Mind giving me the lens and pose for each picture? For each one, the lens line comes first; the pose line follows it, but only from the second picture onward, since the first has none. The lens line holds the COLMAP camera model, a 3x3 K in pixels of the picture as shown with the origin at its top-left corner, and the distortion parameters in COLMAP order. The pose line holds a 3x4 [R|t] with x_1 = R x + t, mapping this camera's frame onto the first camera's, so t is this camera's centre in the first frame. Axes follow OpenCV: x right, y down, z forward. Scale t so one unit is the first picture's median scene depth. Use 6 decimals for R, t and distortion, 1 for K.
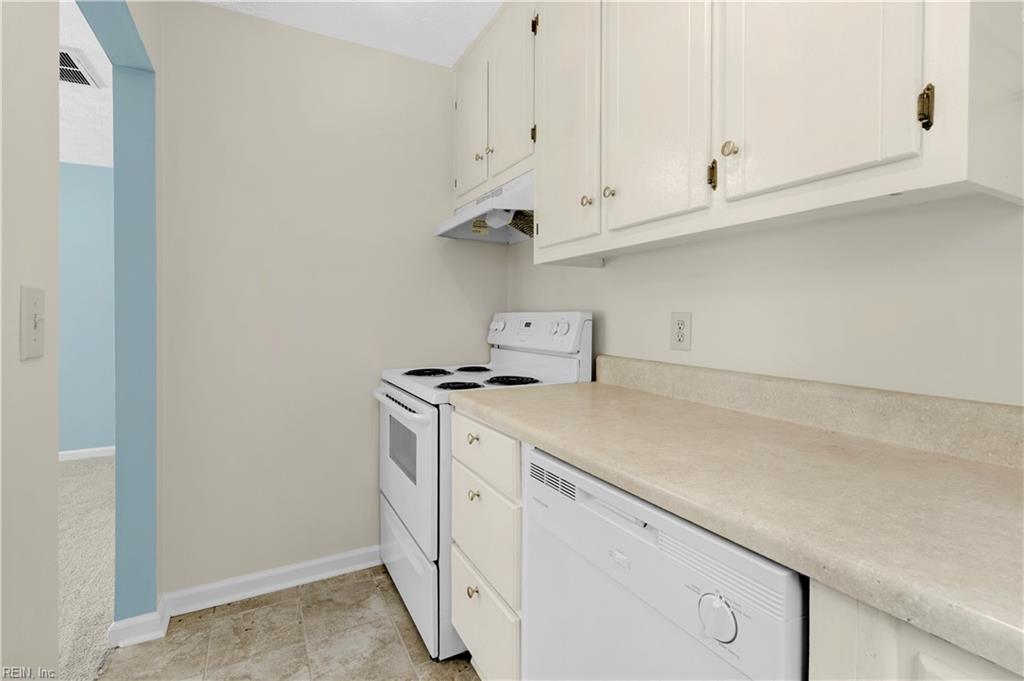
lens RADIAL K [[485.7, 0, 516.3], [0, 485.7, 318.9], [0, 0, 1]] dist [-0.000248, -0.000033]
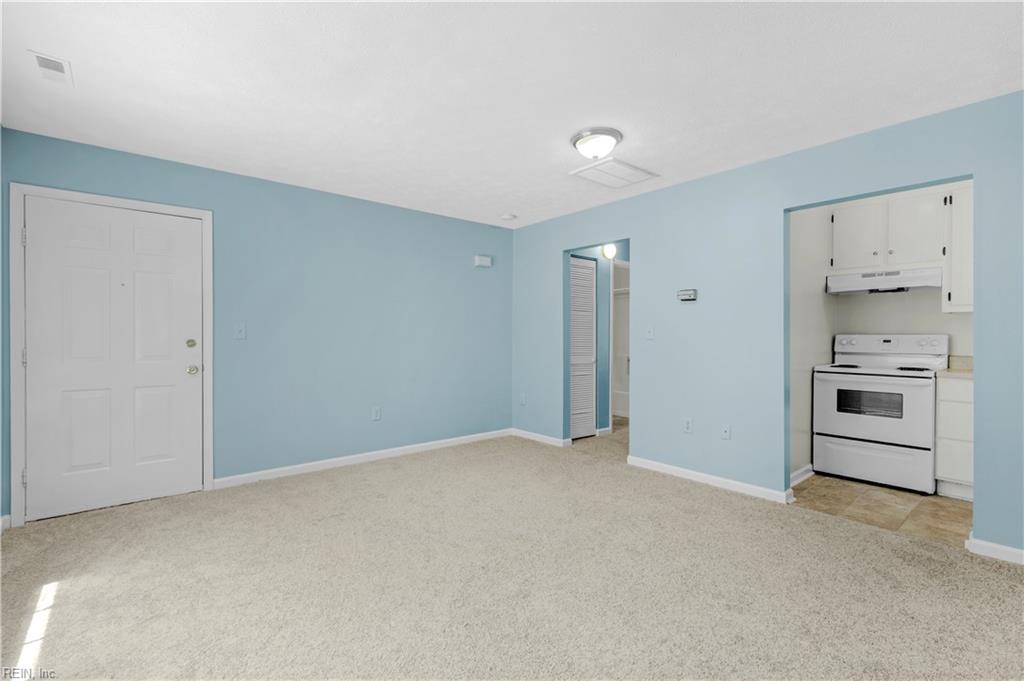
lens RADIAL K [[466.1, 0, 535.5], [0, 466.1, 339.7], [0, 0, 1]] dist [0.000311, 0.000025]
pose [[0.973660, 0.005583, 0.227935, -2.458230], [-0.004559, 0.999977, -0.005021, 0.029287], [-0.227958, 0.003850, 0.973663, -0.660298]]
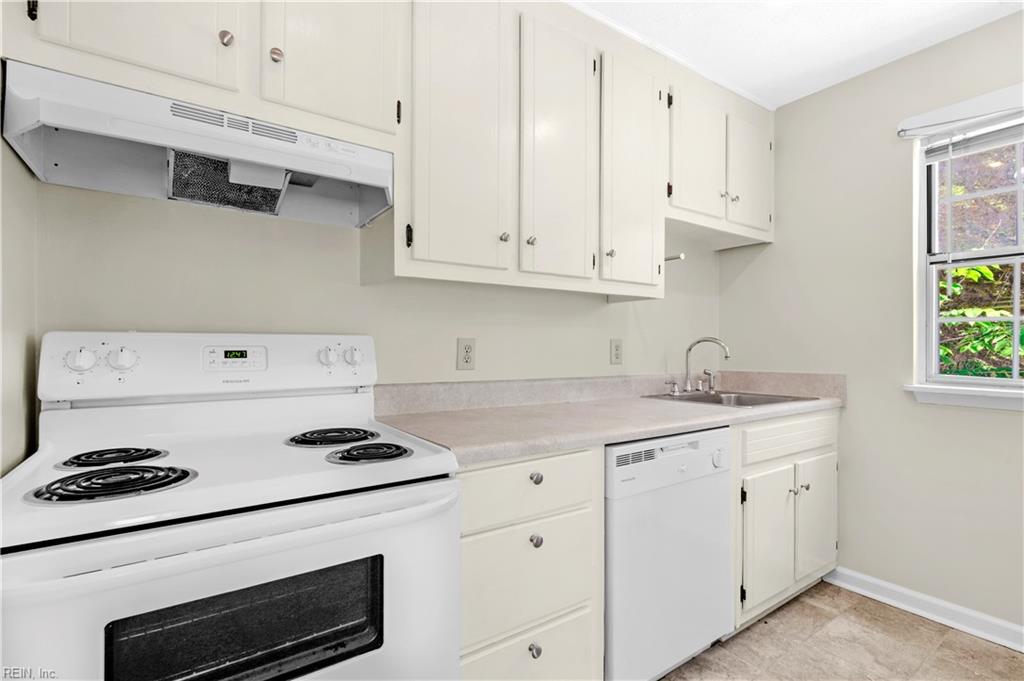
lens RADIAL K [[466.7, 0, 501.5], [0, 466.7, 343.3], [0, 0, 1]] dist [0.001619, 0.000069]
pose [[-0.092022, 0.005669, 0.995741, -0.837422], [0.008194, 0.999954, -0.004936, 0.004065], [-0.995723, 0.007705, -0.092065, 1.022147]]
